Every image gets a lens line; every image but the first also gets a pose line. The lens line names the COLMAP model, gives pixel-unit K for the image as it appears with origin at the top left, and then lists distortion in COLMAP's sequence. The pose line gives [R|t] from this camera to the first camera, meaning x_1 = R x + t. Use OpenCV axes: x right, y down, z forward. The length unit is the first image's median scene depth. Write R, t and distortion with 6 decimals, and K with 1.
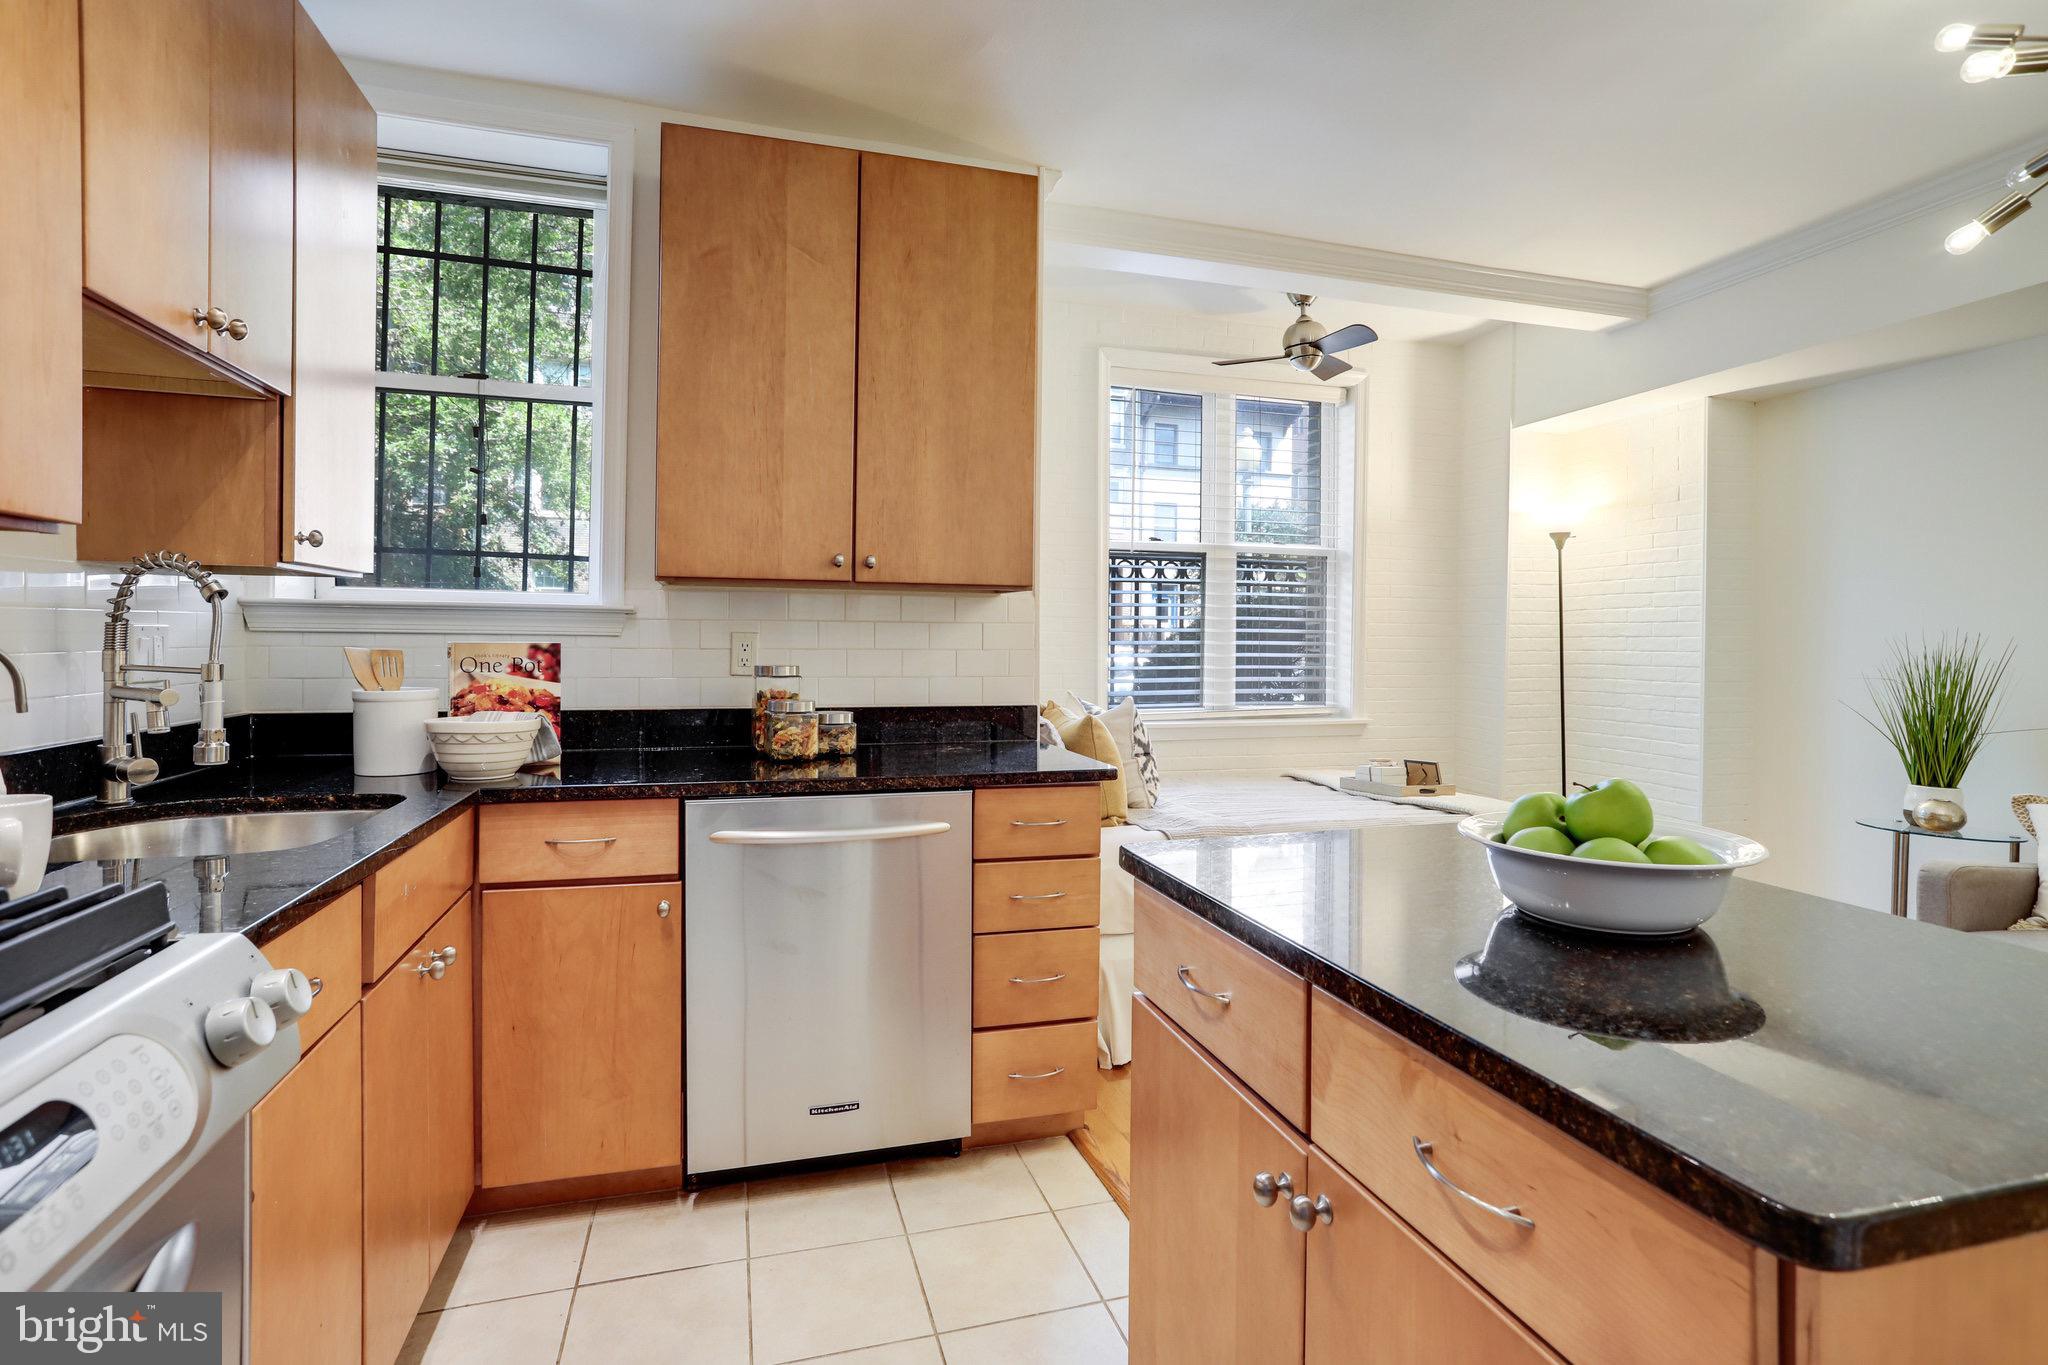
lens RADIAL K [[1046.1, 0, 1047.0], [0, 1046.1, 630.5], [0, 0, 1]] dist [-0.055022, 0.025415]
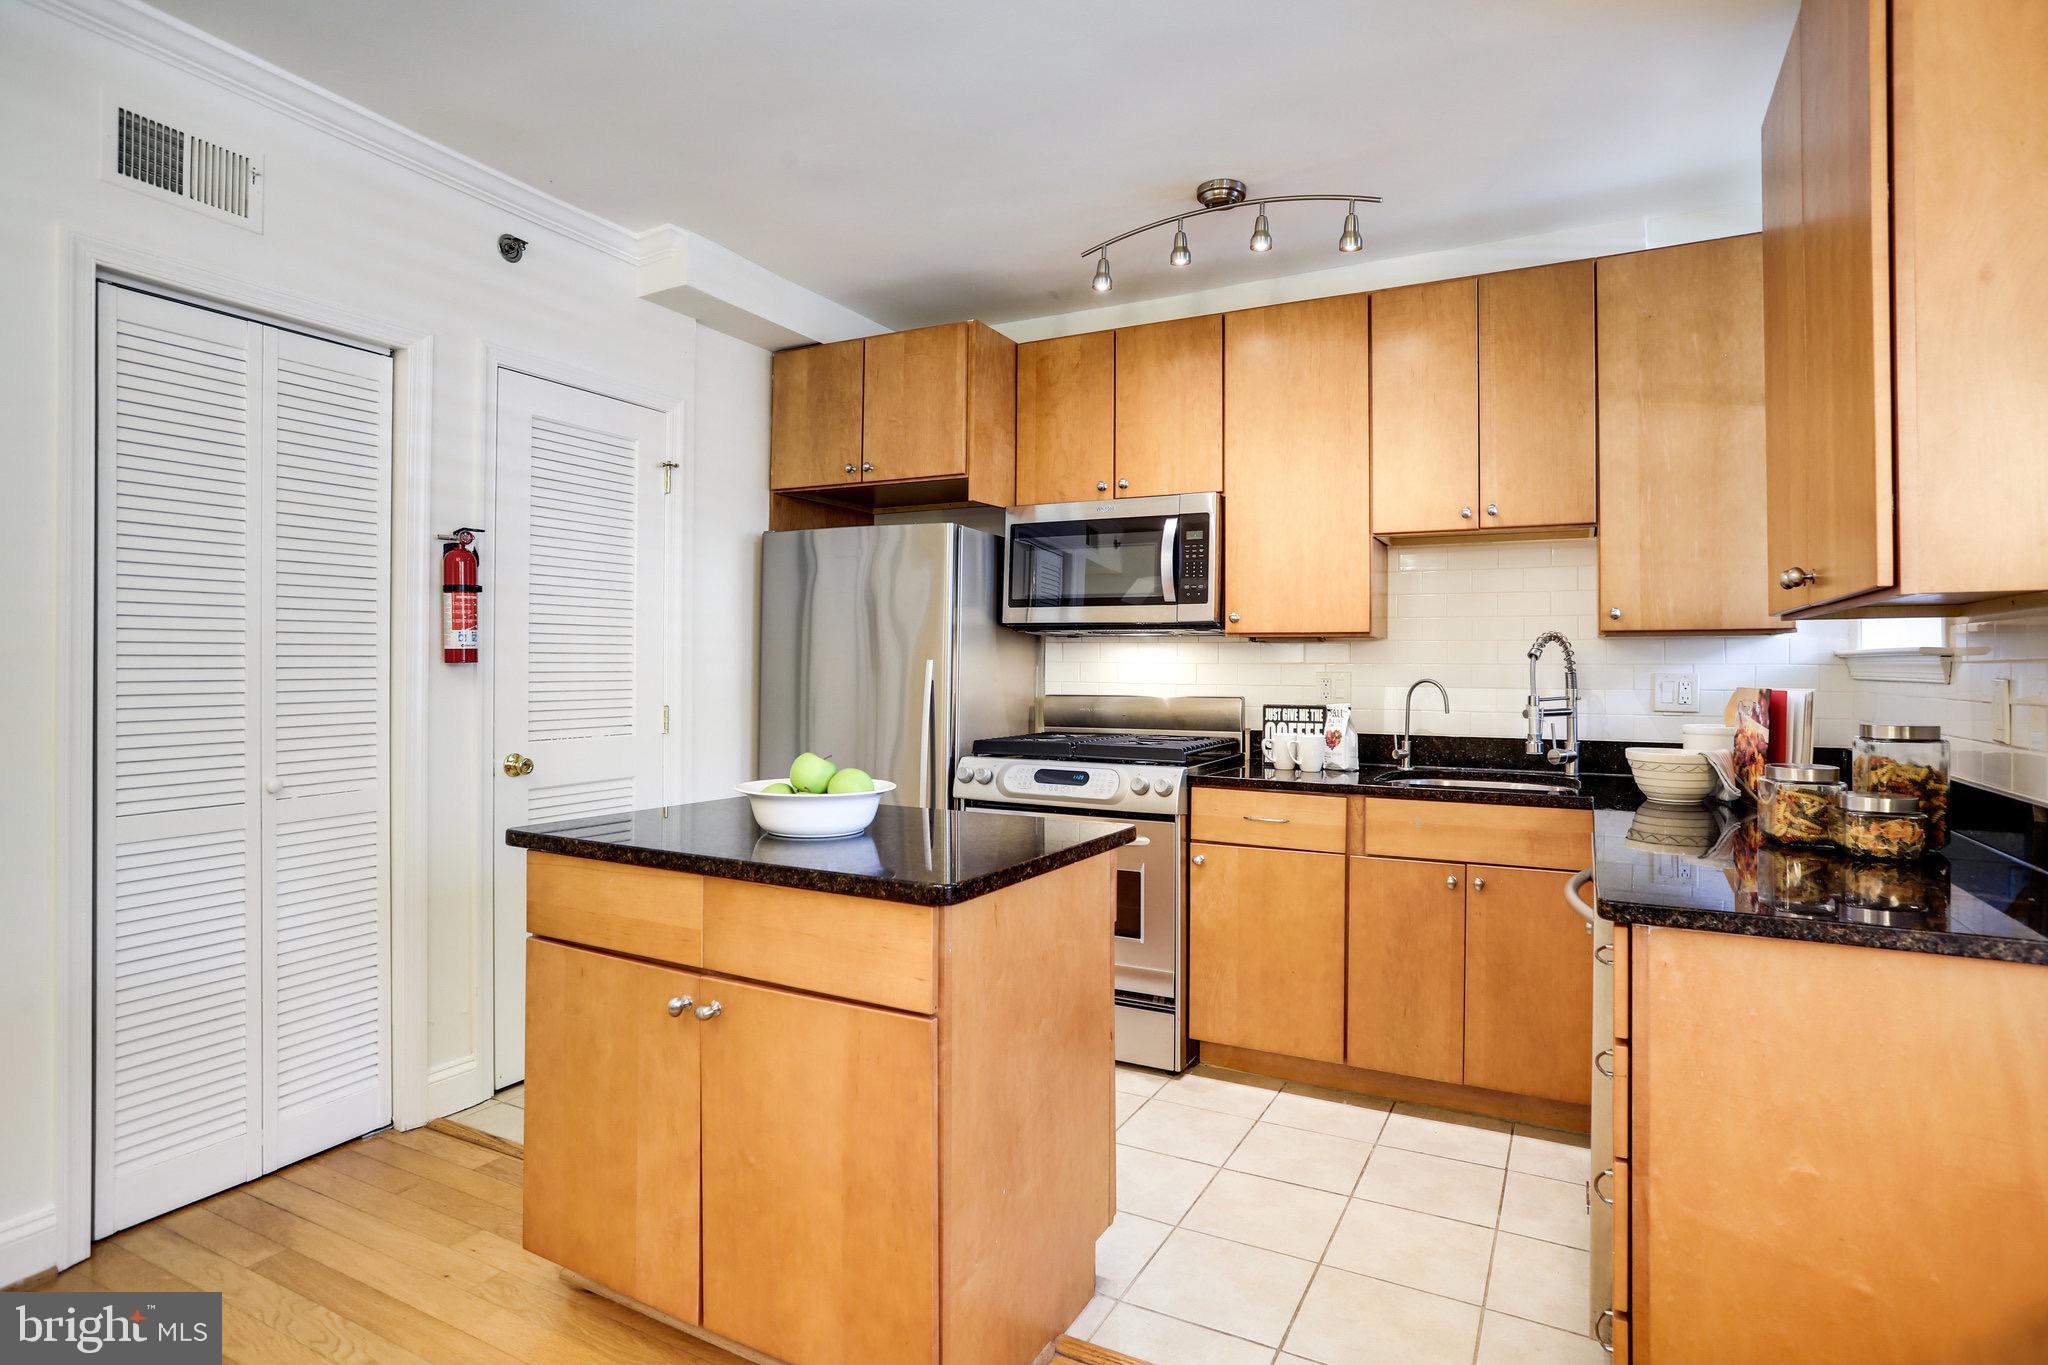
lens RADIAL K [[1019.9, 0, 1002.5], [0, 1019.9, 660.7], [0, 0, 1]] dist [-0.046285, 0.019374]
pose [[-0.727302, -0.017302, -0.686100, 0.673064], [-0.007311, 0.999821, -0.017463, 0.006351], [0.686279, -0.007684, -0.727298, 1.097381]]
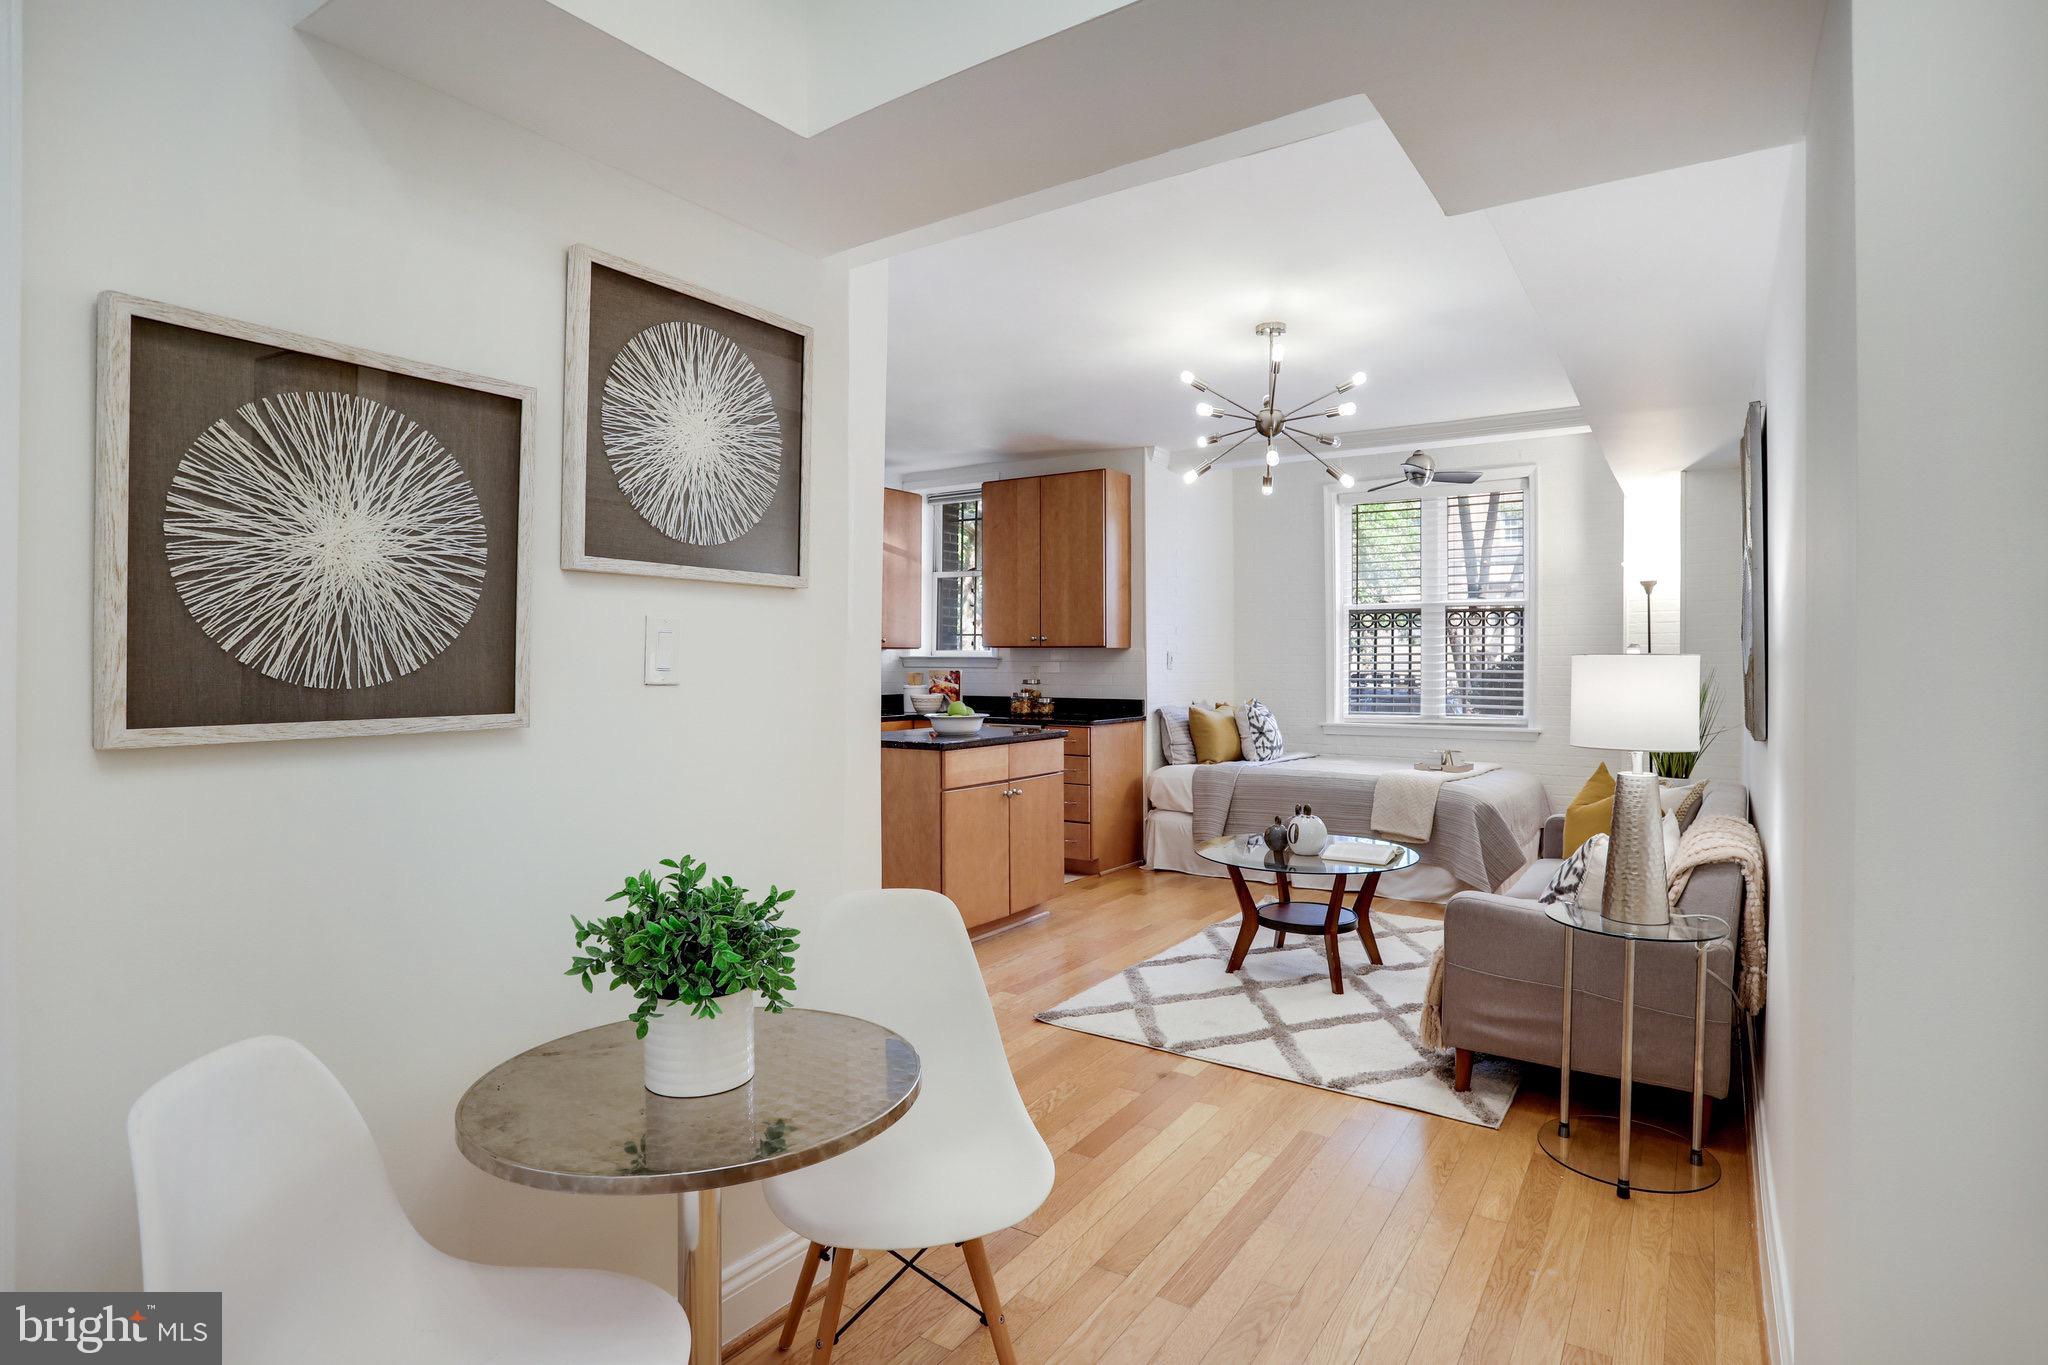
lens RADIAL K [[1046.1, 0, 1014.9], [0, 1046.1, 666.0], [0, 0, 1]] dist [-0.055022, 0.025415]
pose [[0.603655, -0.003868, -0.797237, 1.796459], [0.008602, 0.999962, 0.001662, -0.003847], [0.797200, -0.007861, 0.603665, -0.586190]]
